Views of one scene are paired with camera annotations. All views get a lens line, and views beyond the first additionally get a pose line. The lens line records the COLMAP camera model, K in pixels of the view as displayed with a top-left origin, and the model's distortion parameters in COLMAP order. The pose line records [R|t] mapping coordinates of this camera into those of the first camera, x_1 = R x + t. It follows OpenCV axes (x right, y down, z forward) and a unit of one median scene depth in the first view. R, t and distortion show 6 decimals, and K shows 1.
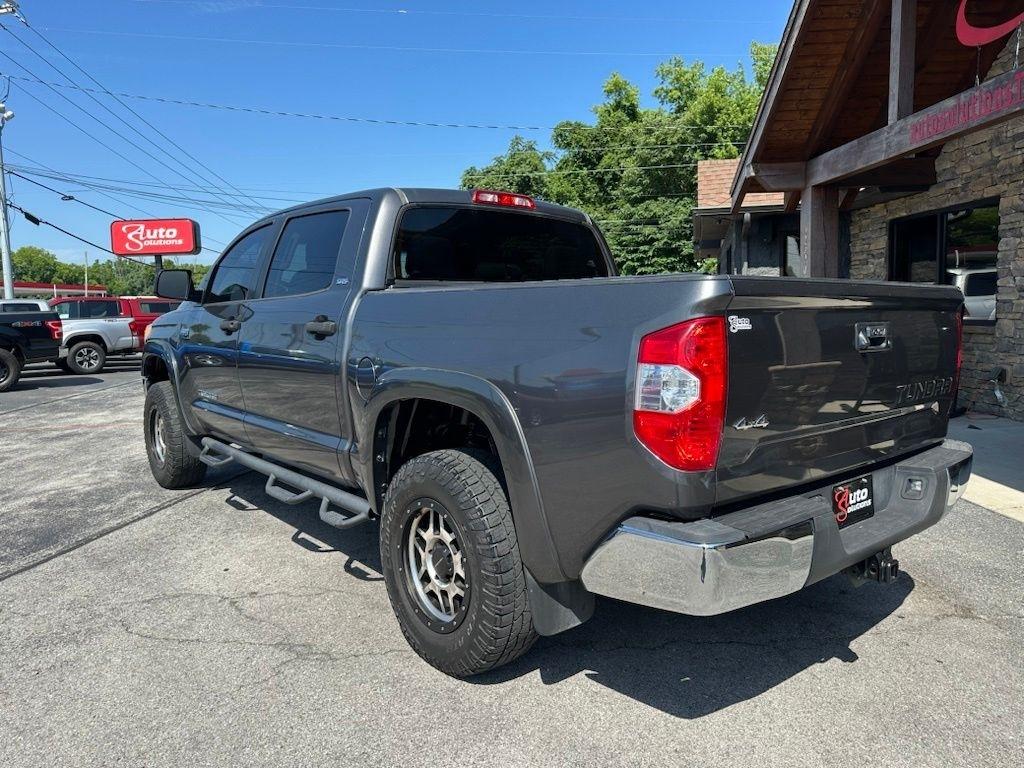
lens RADIAL K [[726.7, 0, 510.4], [0, 726.7, 388.0], [0, 0, 1]] dist [0.007262, -0.009798]
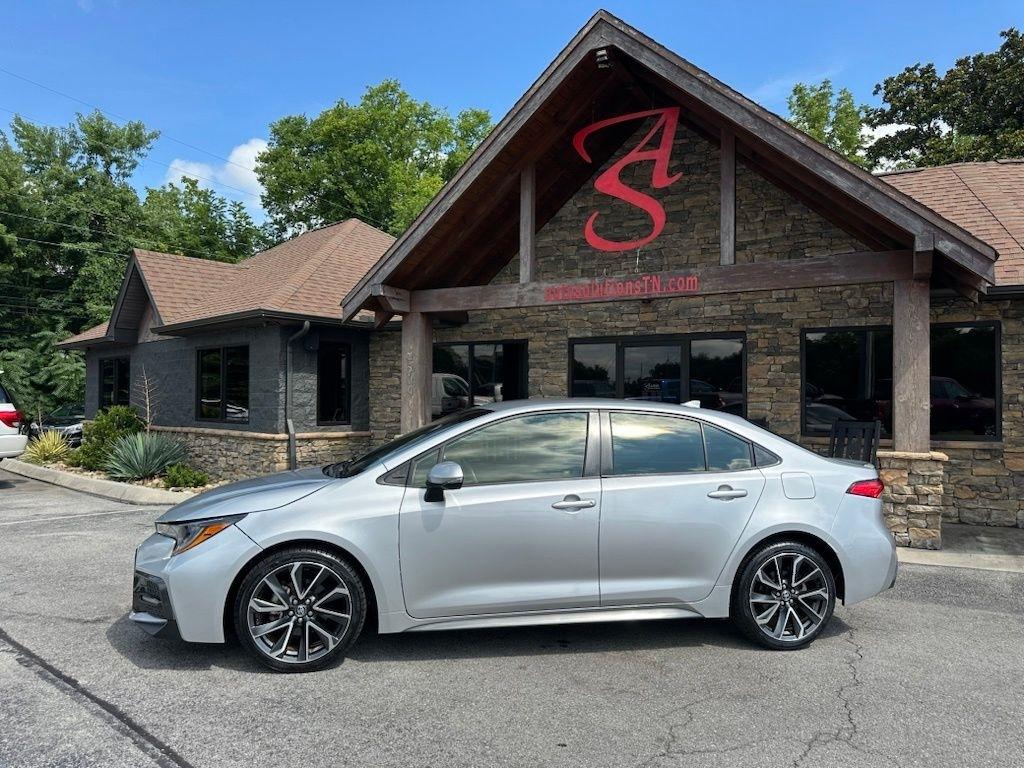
lens RADIAL K [[710.0, 0, 507.2], [0, 710.0, 386.7], [0, 0, 1]] dist [0.007038, 0.005049]
pose [[0.505380, 0.052018, 0.861328, -0.499574], [0.070894, 0.992304, -0.101524, -0.024764], [-0.859980, 0.112371, 0.497802, 0.292470]]
